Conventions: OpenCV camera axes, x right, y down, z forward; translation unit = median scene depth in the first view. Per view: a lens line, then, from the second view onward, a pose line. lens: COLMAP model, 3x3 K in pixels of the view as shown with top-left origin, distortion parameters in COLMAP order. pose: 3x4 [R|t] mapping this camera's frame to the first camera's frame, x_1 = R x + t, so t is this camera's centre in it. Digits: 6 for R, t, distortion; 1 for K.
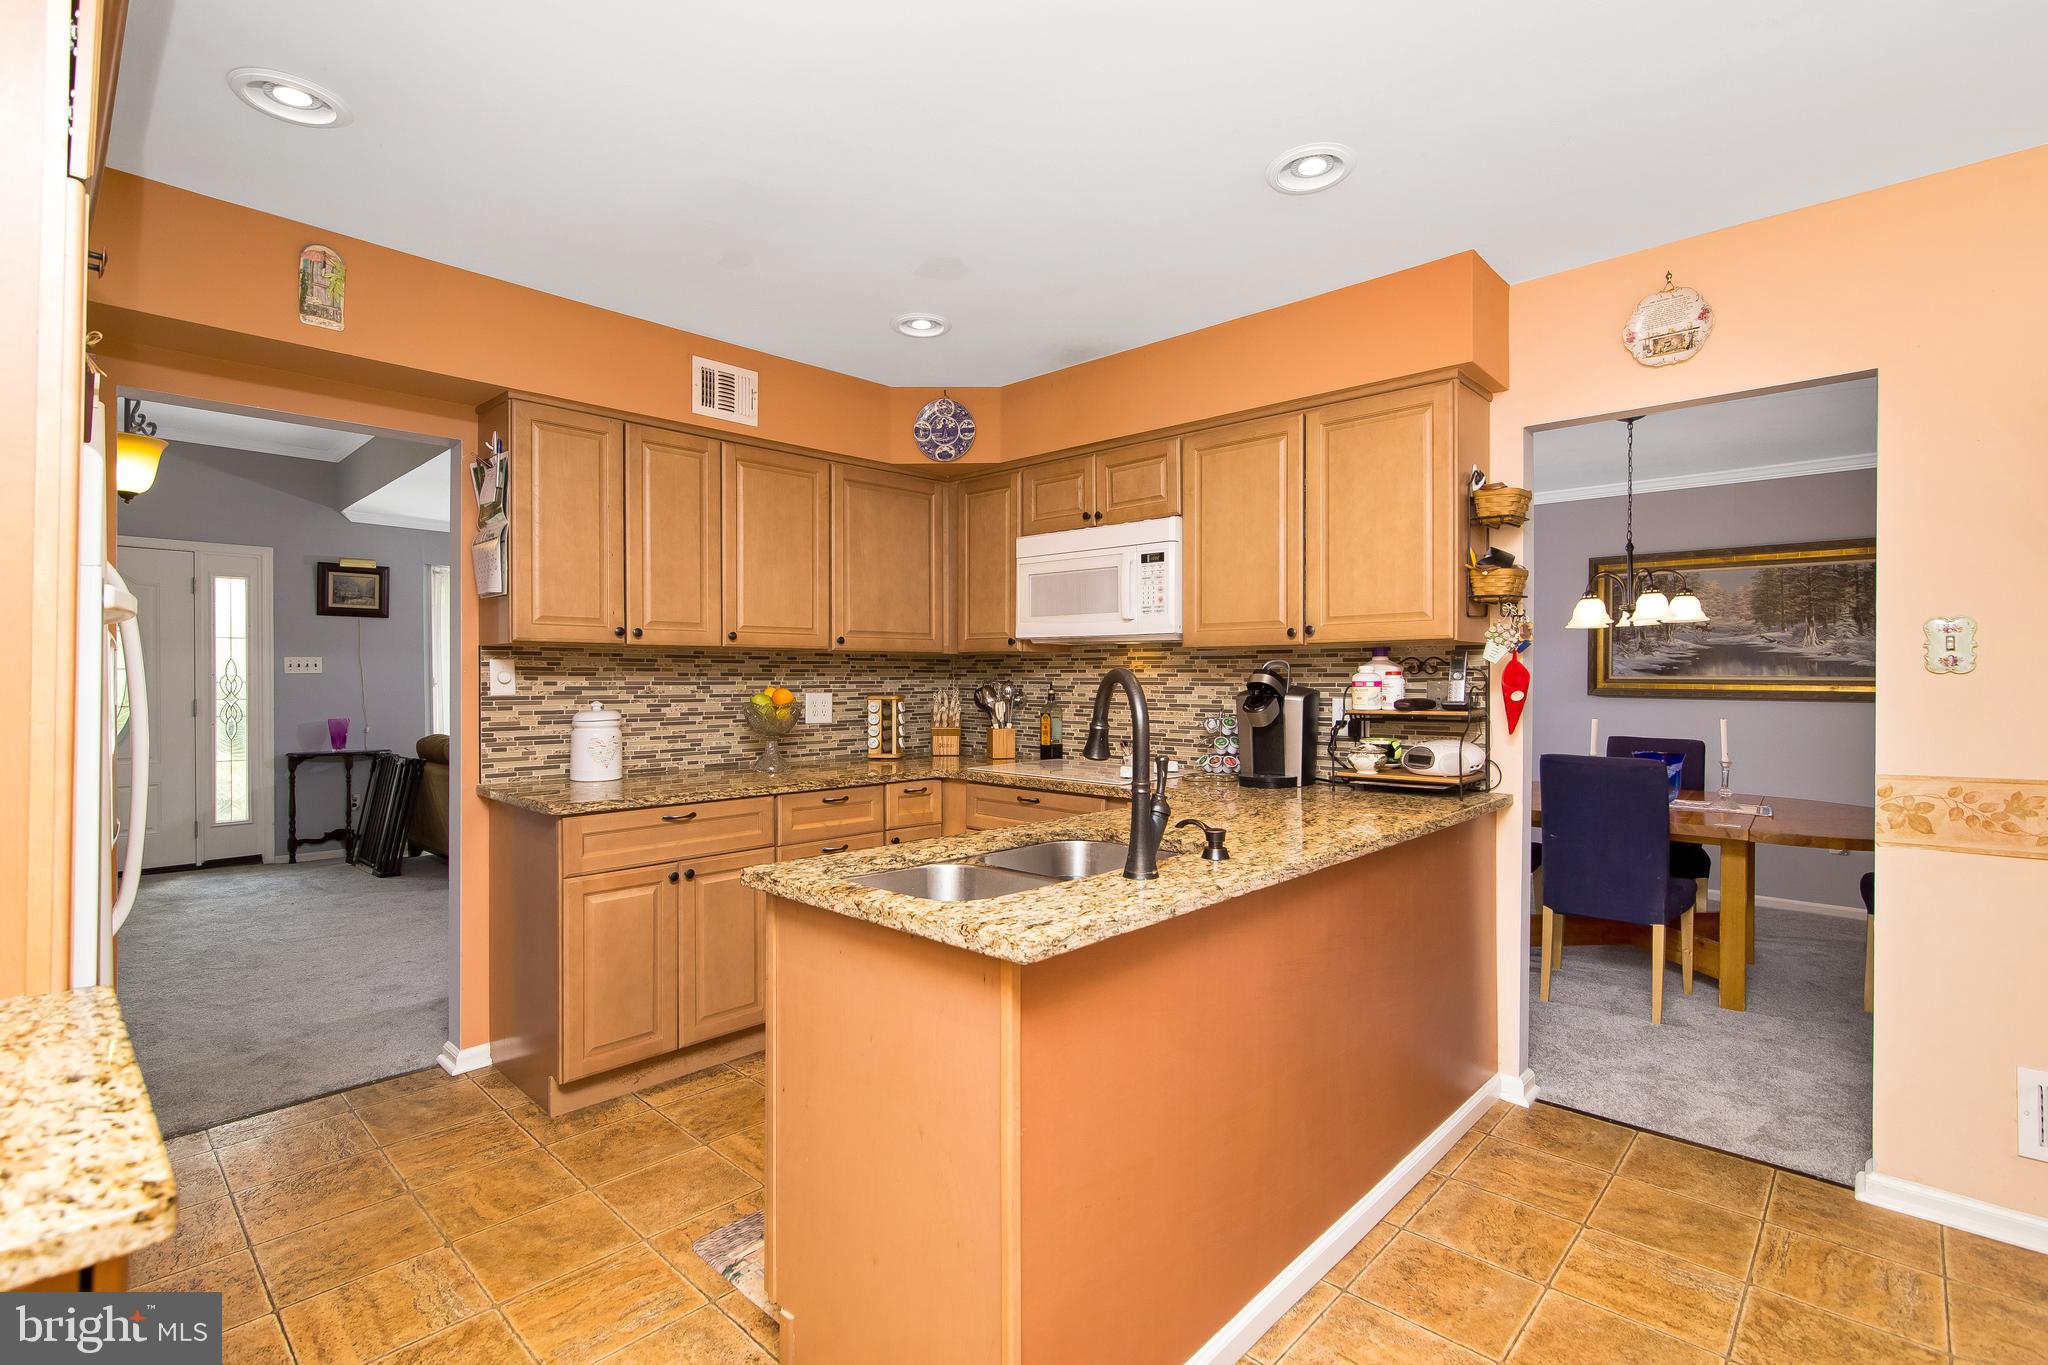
lens RADIAL K [[936.7, 0, 1016.5], [0, 936.7, 684.1], [0, 0, 1]] dist [-0.000441, 0.000053]
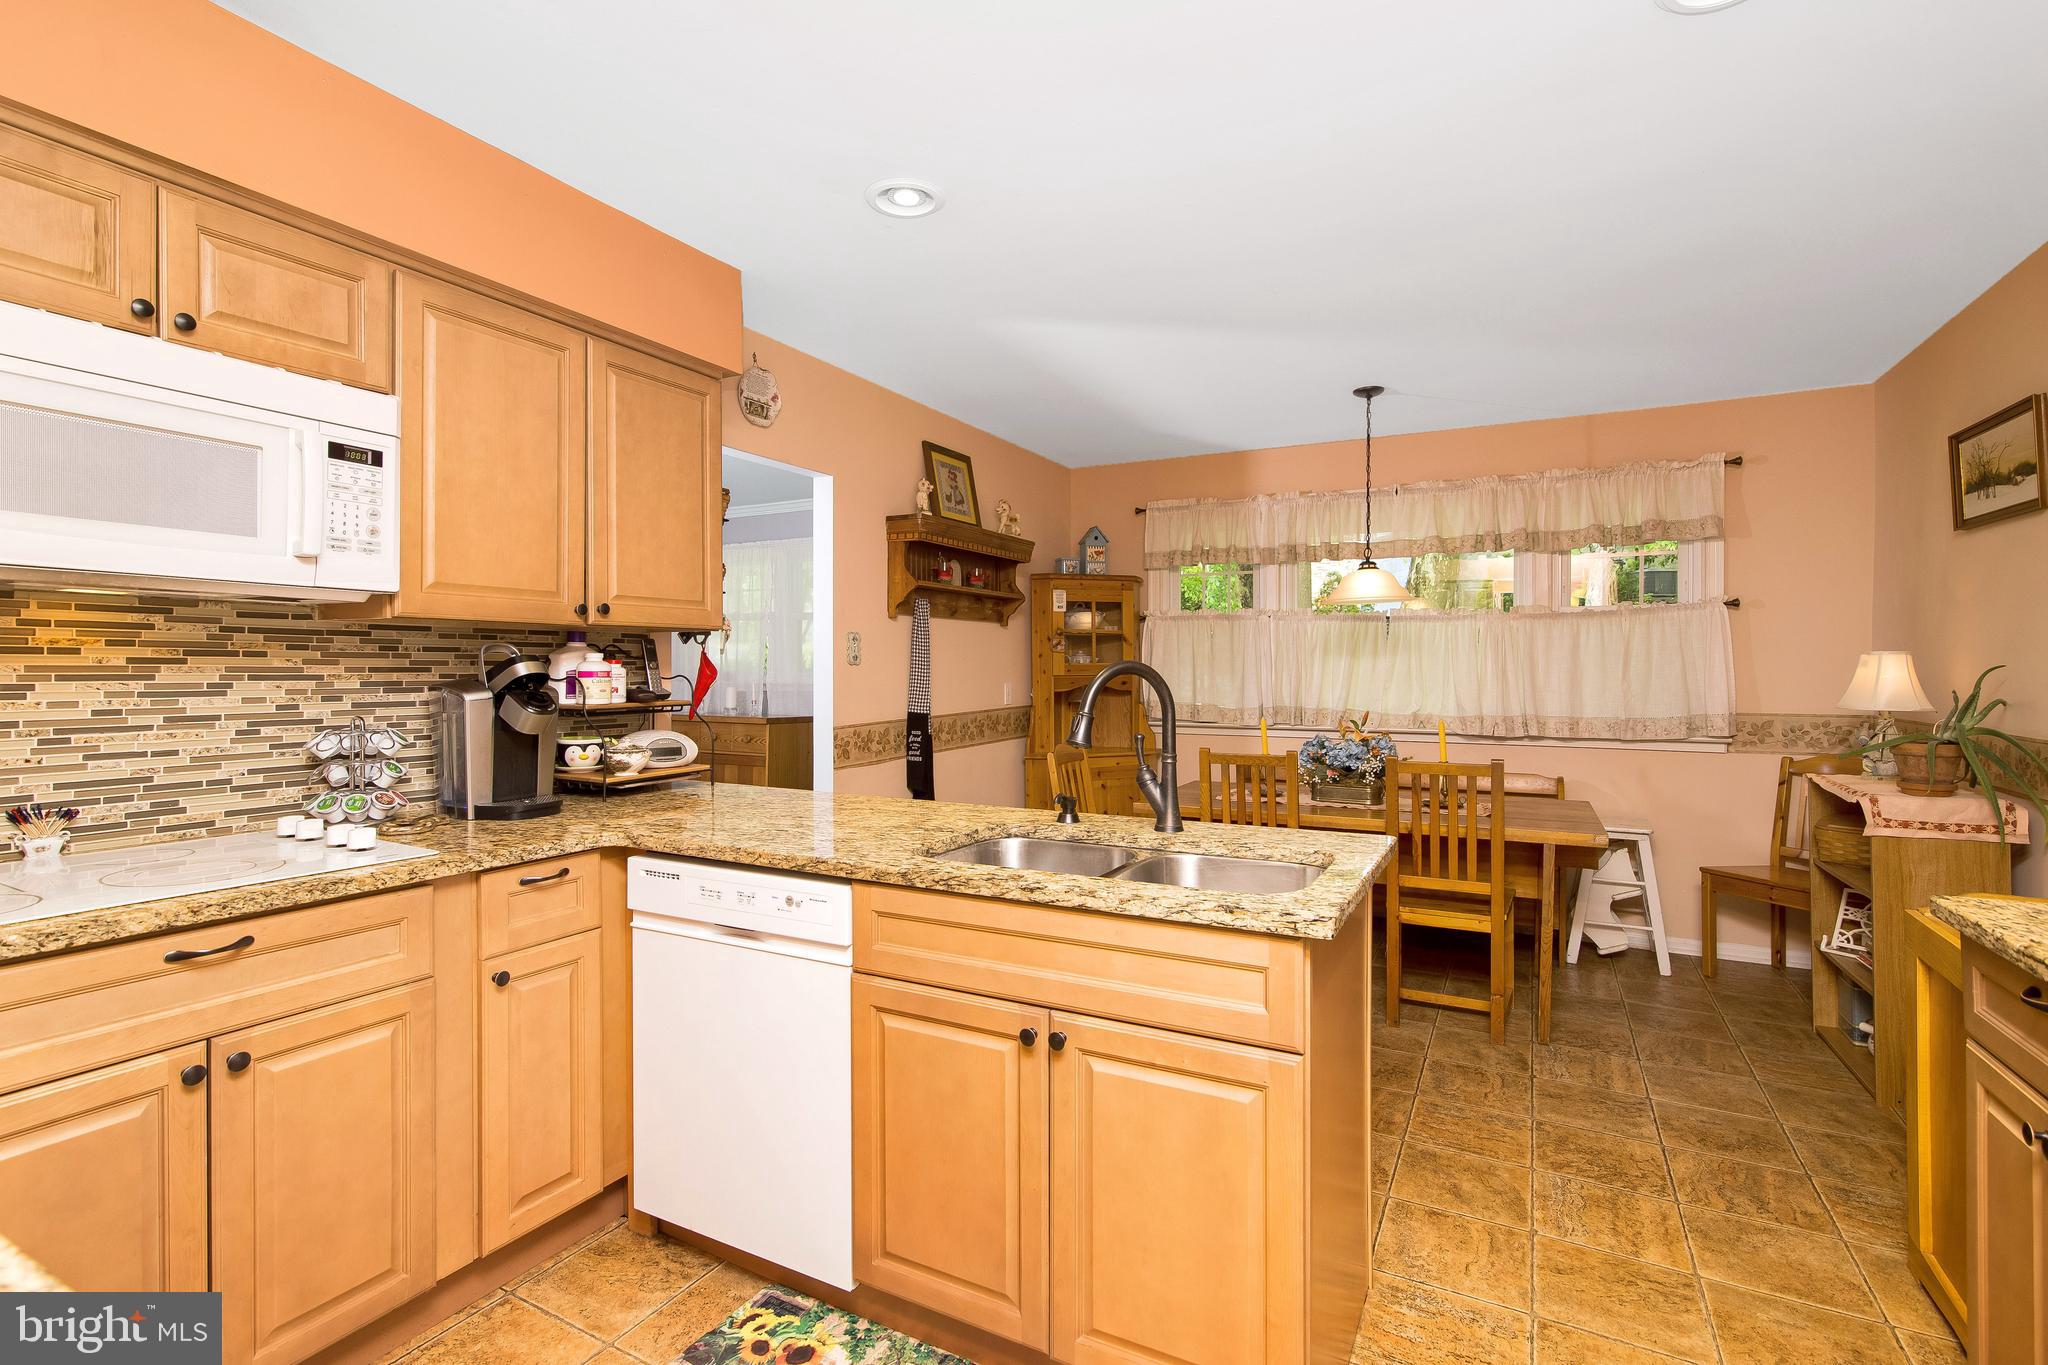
lens RADIAL K [[940.0, 0, 1033.8], [0, 940.0, 681.5], [0, 0, 1]] dist [0.000537, 0.000008]
pose [[-0.269095, -0.015959, 0.962981, -0.492506], [0.001847, 0.999852, 0.017086, -0.006628], [-0.963112, 0.006377, -0.269026, 0.728223]]
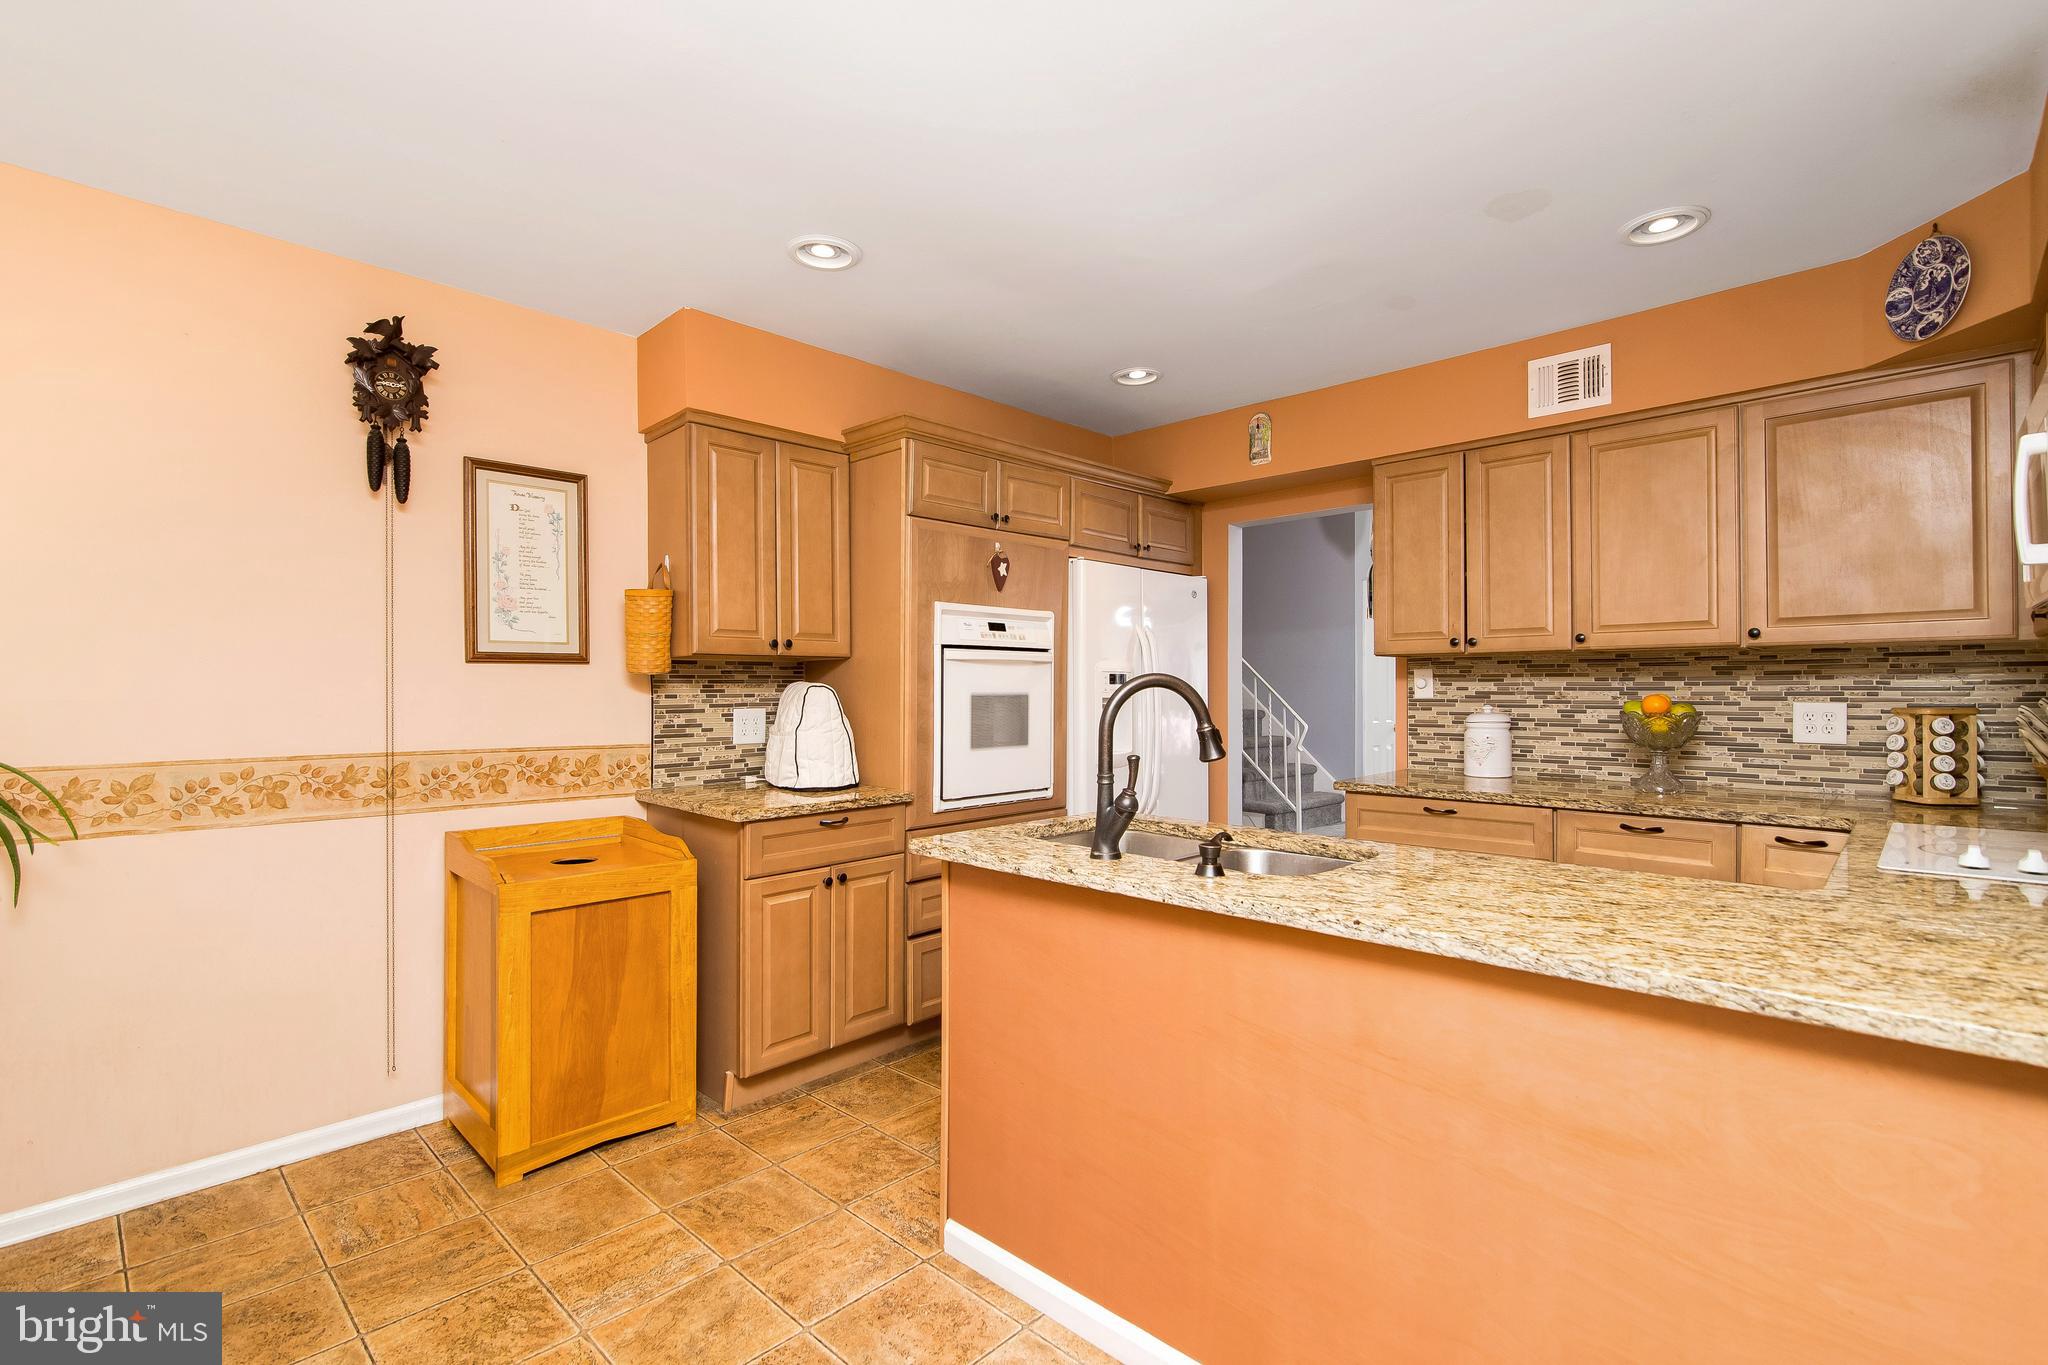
lens RADIAL K [[940.0, 0, 1033.8], [0, 940.0, 681.5], [0, 0, 1]] dist [0.000537, 0.000008]
pose [[0.001814, -0.006011, -0.999980, 0.615383], [-0.003531, 0.999976, -0.006018, -0.000423], [0.999992, 0.003542, 0.001793, 0.439638]]
